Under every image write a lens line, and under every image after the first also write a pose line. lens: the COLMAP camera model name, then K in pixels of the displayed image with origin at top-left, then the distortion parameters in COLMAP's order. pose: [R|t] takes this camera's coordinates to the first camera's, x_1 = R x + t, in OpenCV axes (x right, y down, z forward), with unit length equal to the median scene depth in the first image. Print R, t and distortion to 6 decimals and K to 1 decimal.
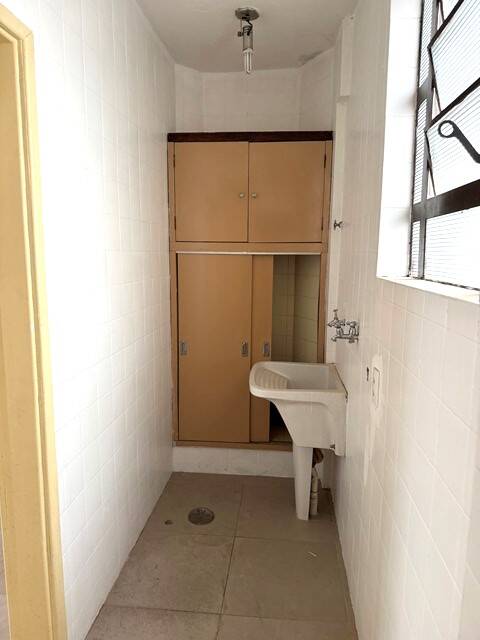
lens RADIAL K [[453.2, 0, 242.0], [0, 453.2, 321.3], [0, 0, 1]] dist [-0.002595, -0.016597]
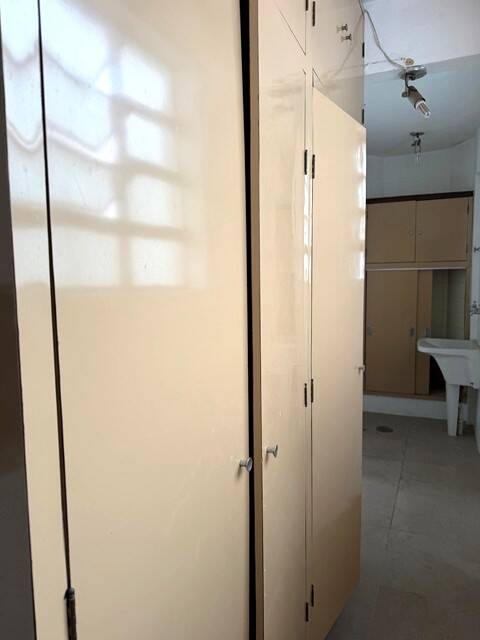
lens RADIAL K [[453.2, 0, 234.5], [0, 453.2, 318.9], [0, 0, 1]] dist [-0.002595, -0.016597]
pose [[0.944771, 0.007168, -0.327652, -0.065228], [-0.026098, 0.998231, -0.053413, 0.127632], [0.326689, 0.059014, 0.943288, -0.702341]]
